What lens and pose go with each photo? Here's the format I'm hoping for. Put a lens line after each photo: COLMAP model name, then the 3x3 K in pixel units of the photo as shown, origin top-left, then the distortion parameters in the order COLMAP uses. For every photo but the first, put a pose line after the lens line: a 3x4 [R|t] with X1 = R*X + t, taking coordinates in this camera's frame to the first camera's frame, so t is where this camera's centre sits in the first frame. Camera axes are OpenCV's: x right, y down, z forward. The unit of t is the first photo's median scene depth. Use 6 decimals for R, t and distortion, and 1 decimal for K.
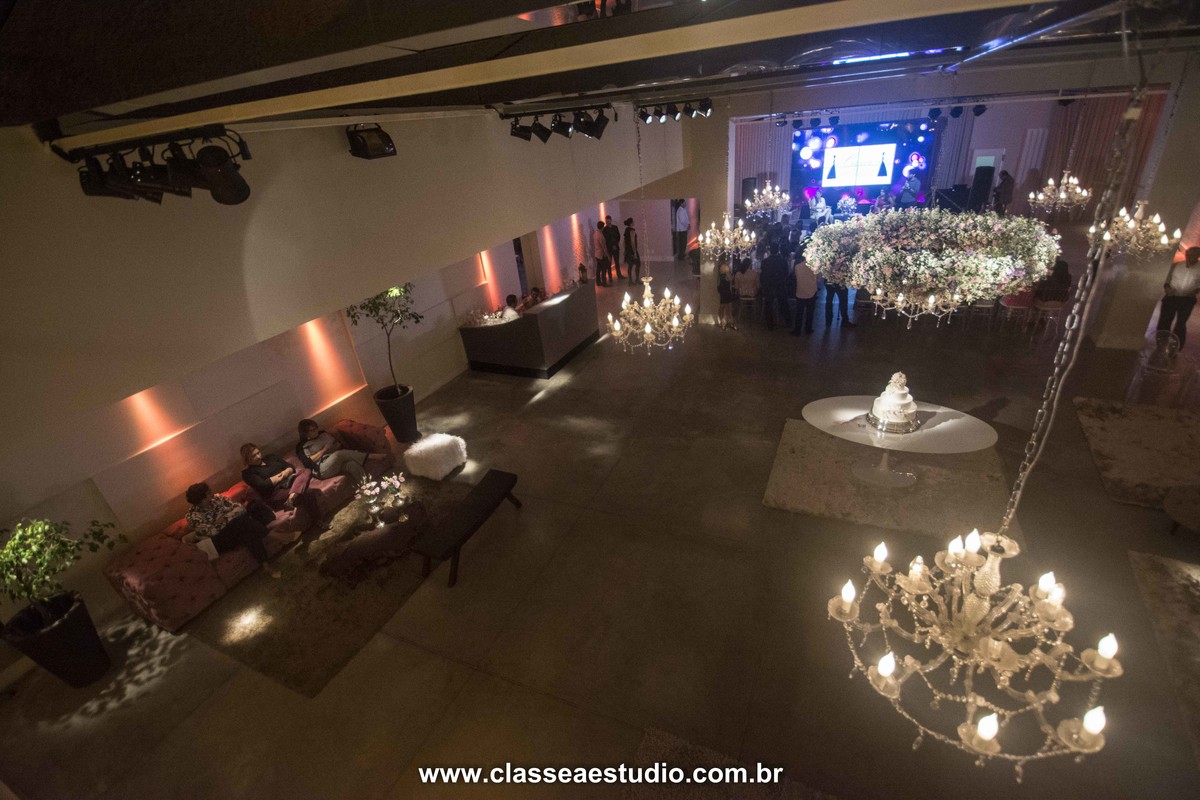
lens RADIAL K [[532.3, 0, 607.4], [0, 532.3, 403.9], [0, 0, 1]] dist [0.024368, -0.027594]
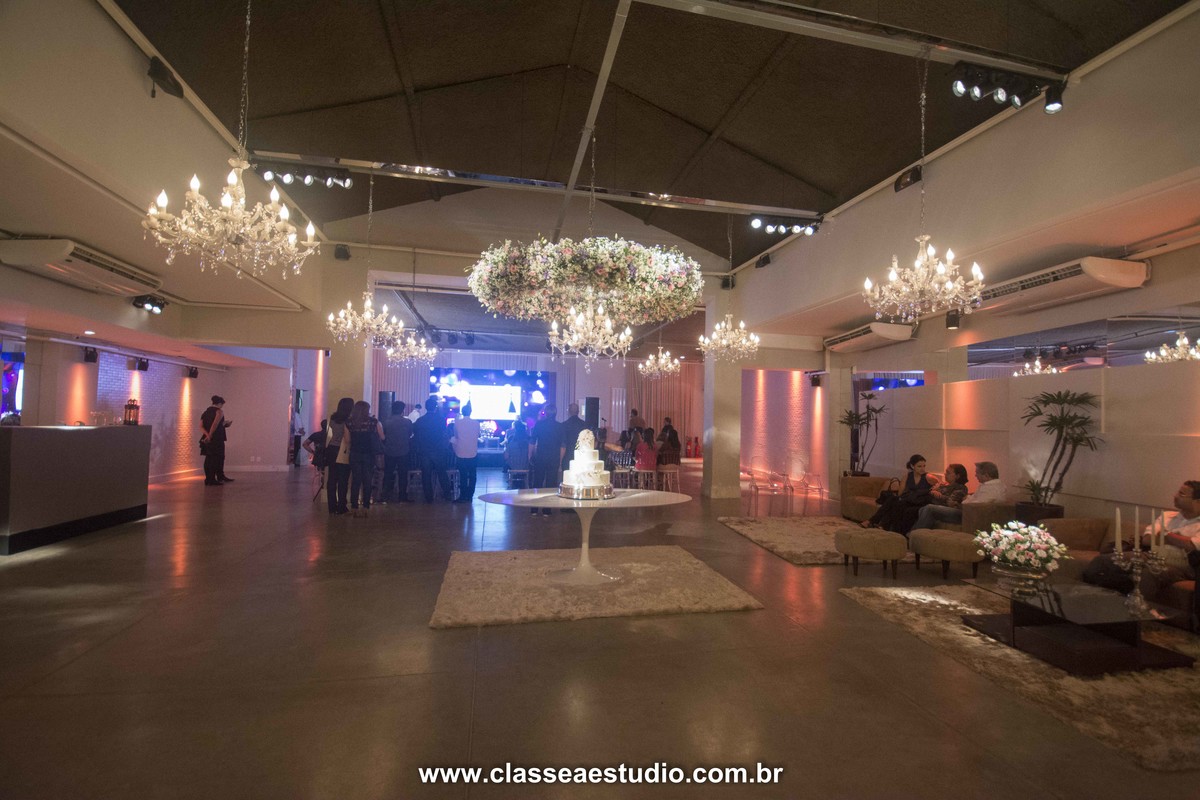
lens RADIAL K [[532.3, 0, 607.4], [0, 532.3, 403.9], [0, 0, 1]] dist [0.024368, -0.027594]
pose [[0.801968, 0.129432, 0.583176, 0.079225], [0.195883, 0.865288, -0.461418, 0.323089], [-0.564338, 0.484277, 0.668580, 0.418322]]
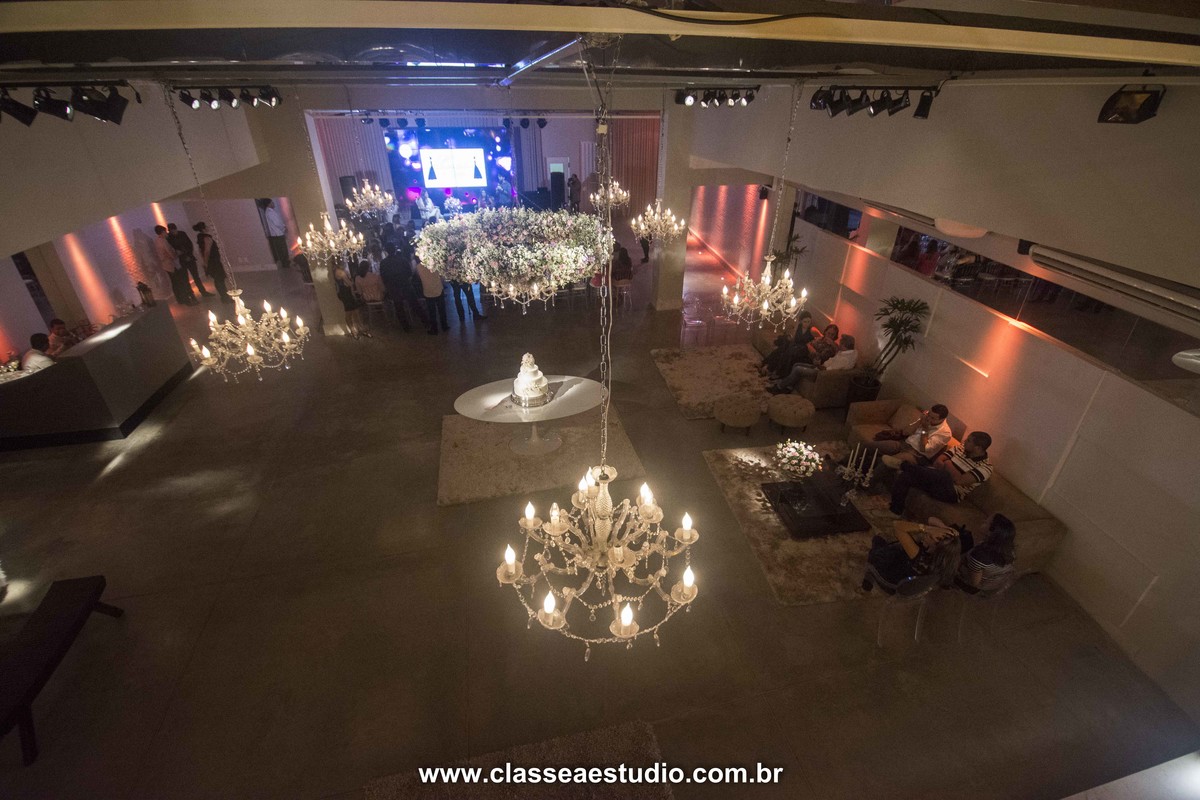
lens RADIAL K [[532.3, 0, 607.4], [0, 532.3, 403.9], [0, 0, 1]] dist [0.024368, -0.027594]
pose [[0.790479, -0.216768, 0.572848, 0.012866], [0.216985, 0.973730, 0.069043, 0.004326], [-0.572766, 0.069722, 0.816749, -0.009049]]
